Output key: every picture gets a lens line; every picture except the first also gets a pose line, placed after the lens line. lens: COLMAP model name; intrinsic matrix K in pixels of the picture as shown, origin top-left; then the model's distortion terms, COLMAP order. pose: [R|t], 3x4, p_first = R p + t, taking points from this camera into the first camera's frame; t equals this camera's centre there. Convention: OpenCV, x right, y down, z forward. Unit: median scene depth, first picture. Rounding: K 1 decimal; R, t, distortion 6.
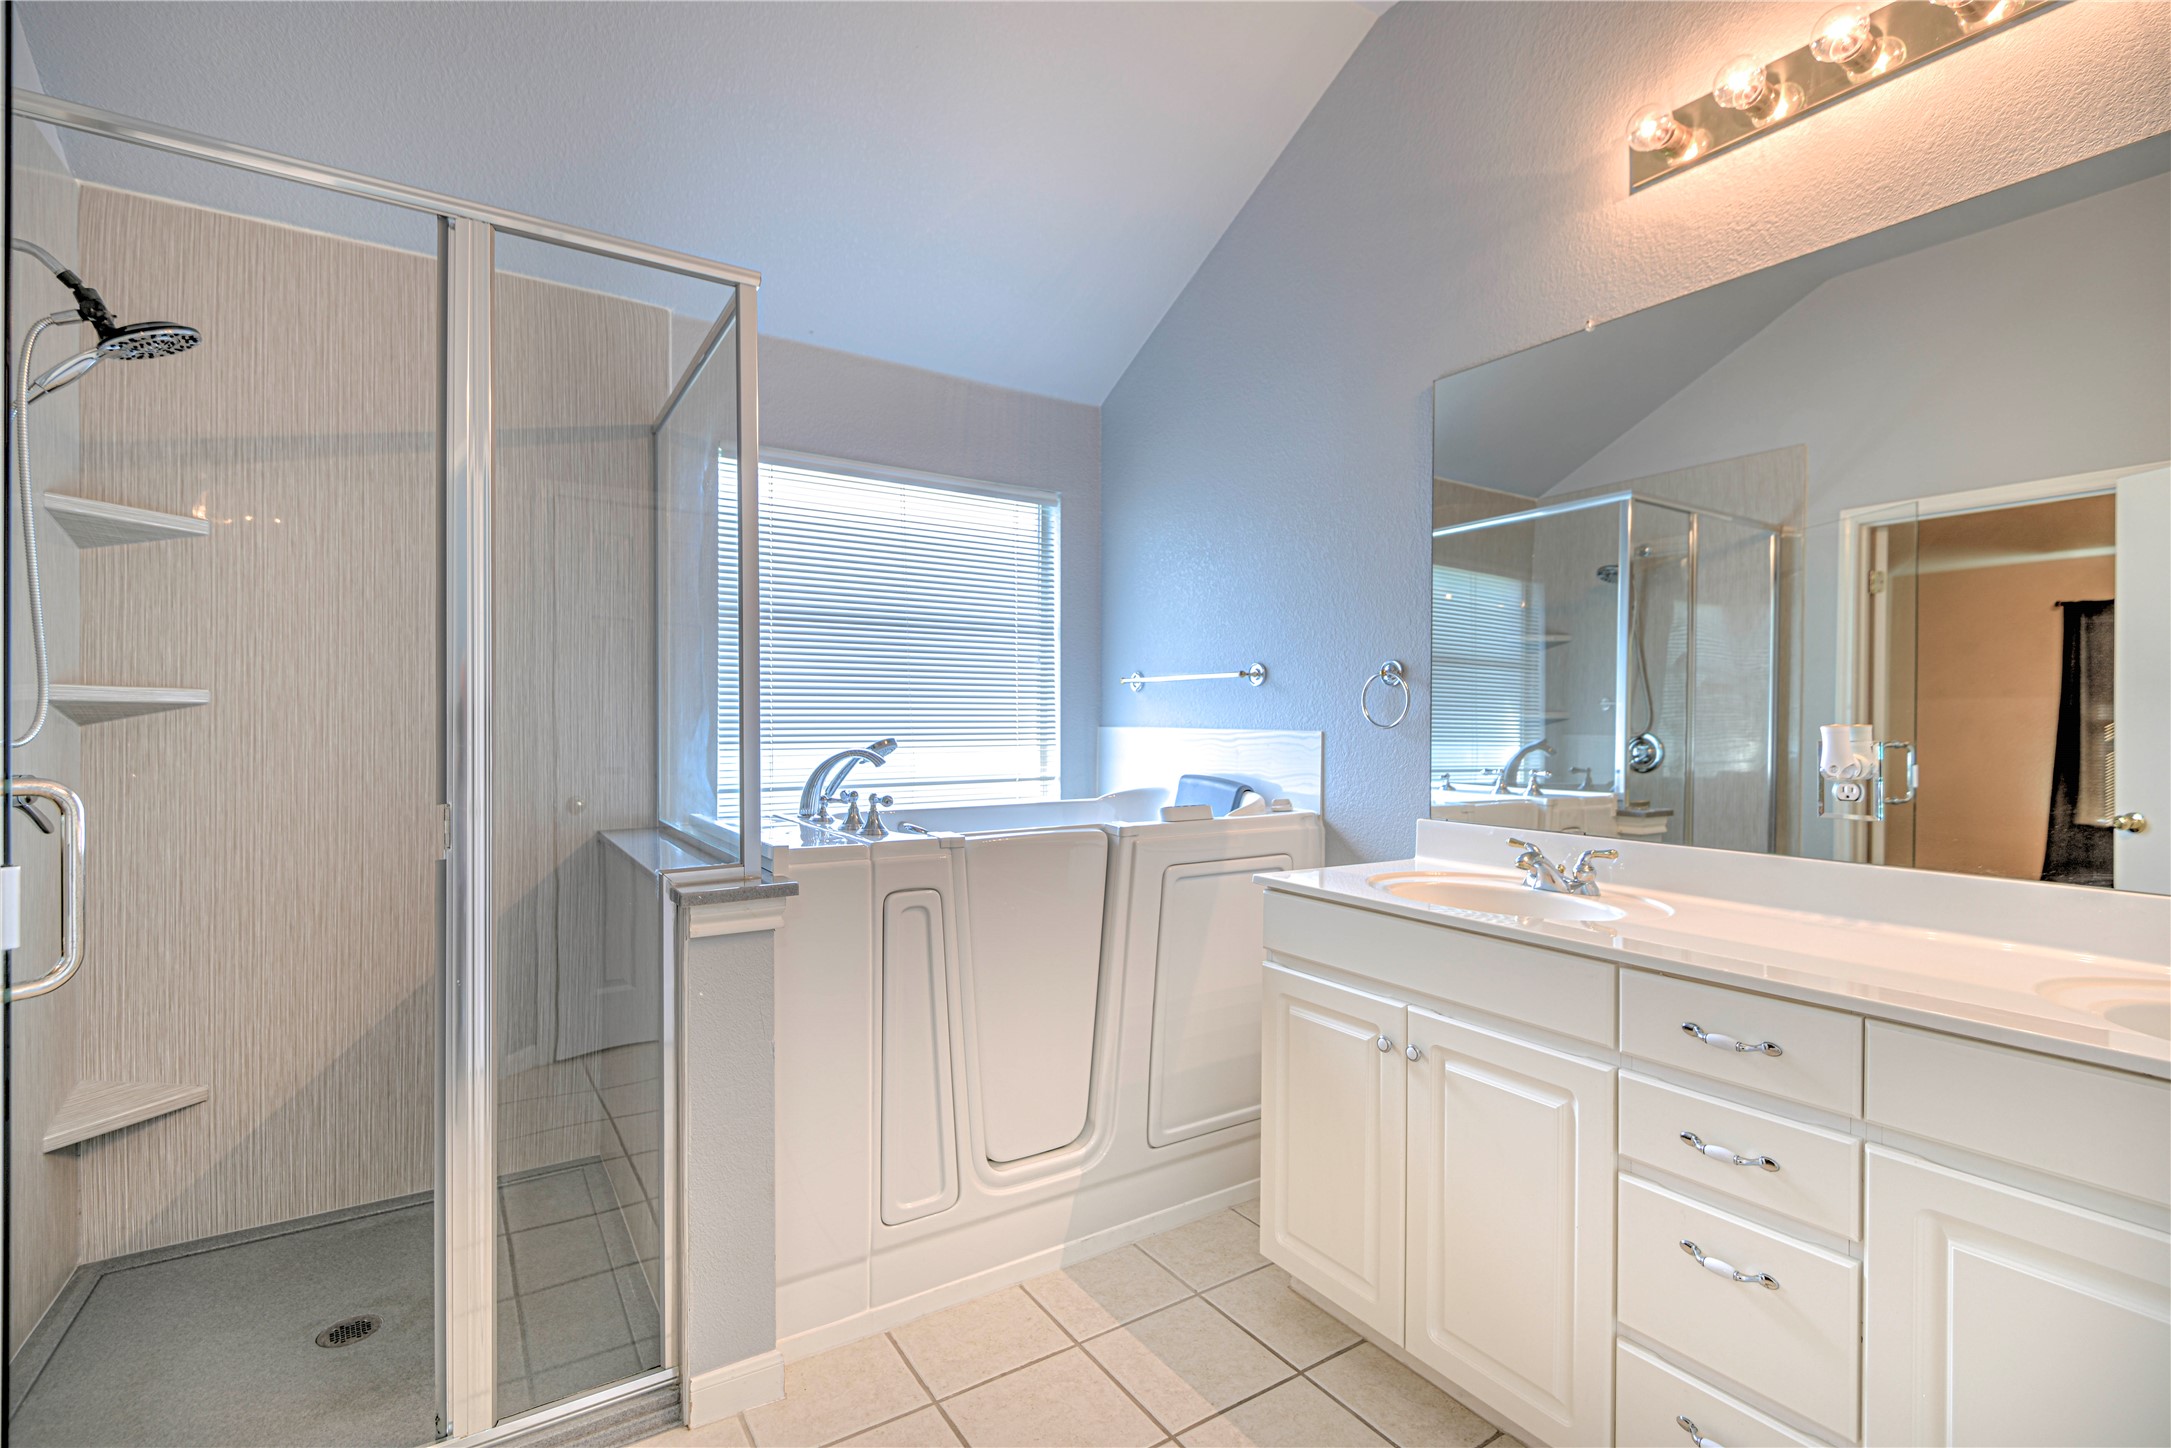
lens RADIAL K [[1024.2, 0, 1112.8], [0, 1024.2, 729.5], [0, 0, 1]] dist [0.002264, 0.000005]
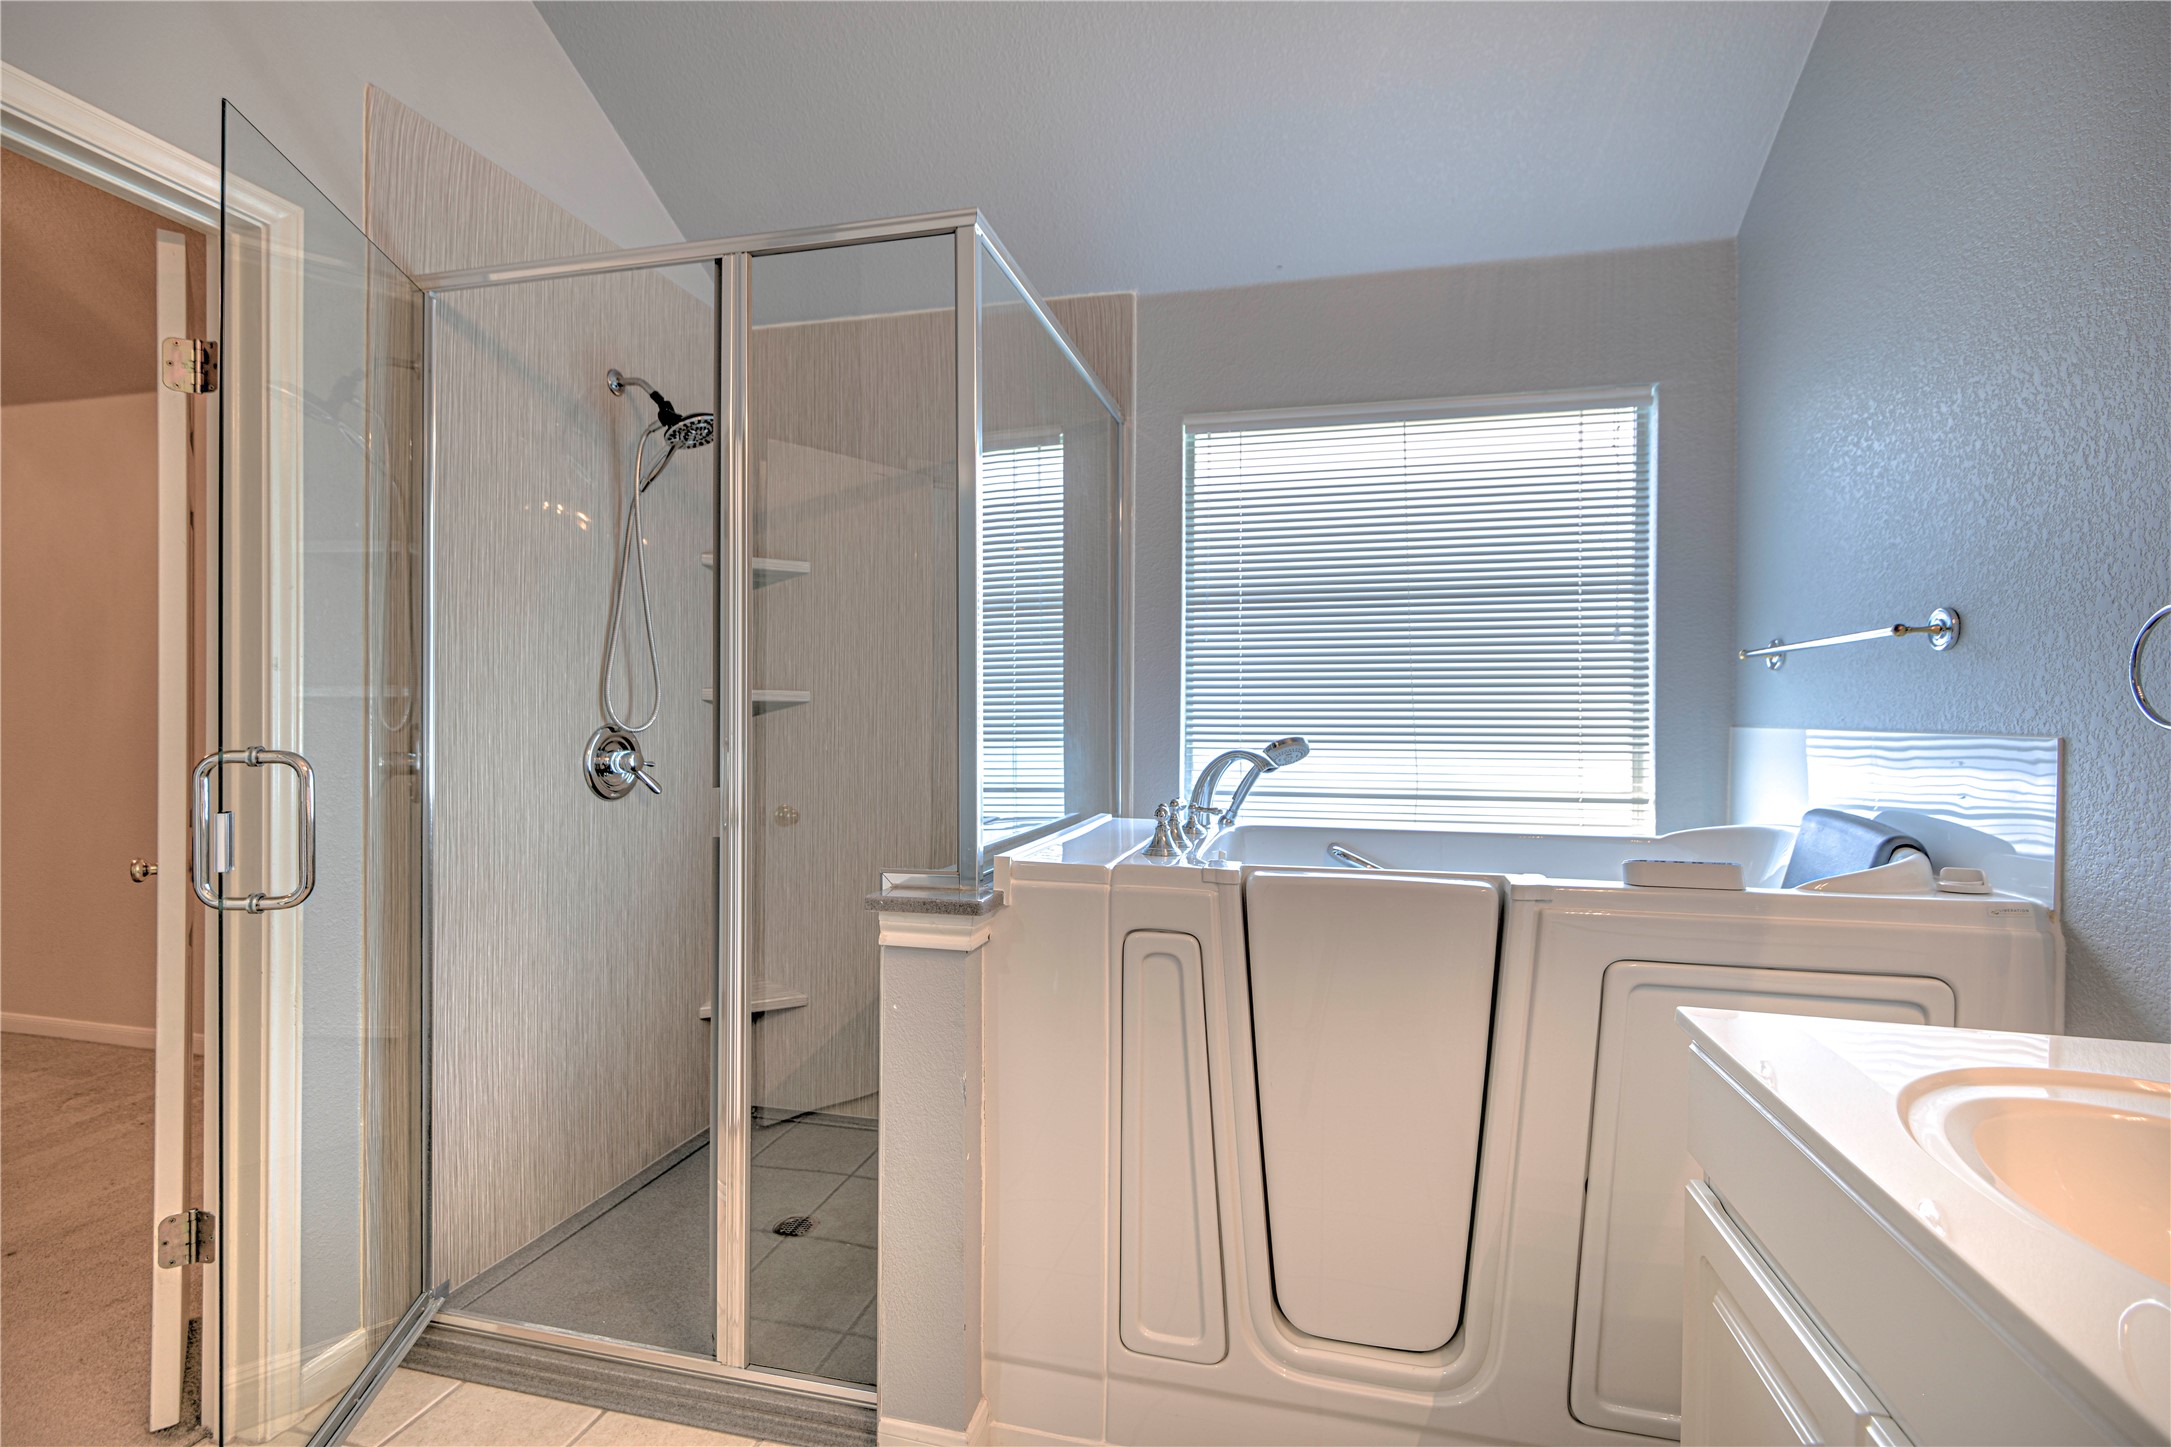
lens RADIAL K [[1010.7, 0, 1085.5], [0, 1010.7, 723.5], [0, 0, 1]] dist [0.000954, -0.000027]
pose [[0.659022, 0.005265, -0.752106, 0.260618], [-0.010284, 0.999945, -0.002011, 0.001075], [0.752054, 0.009060, 0.659040, 0.343452]]
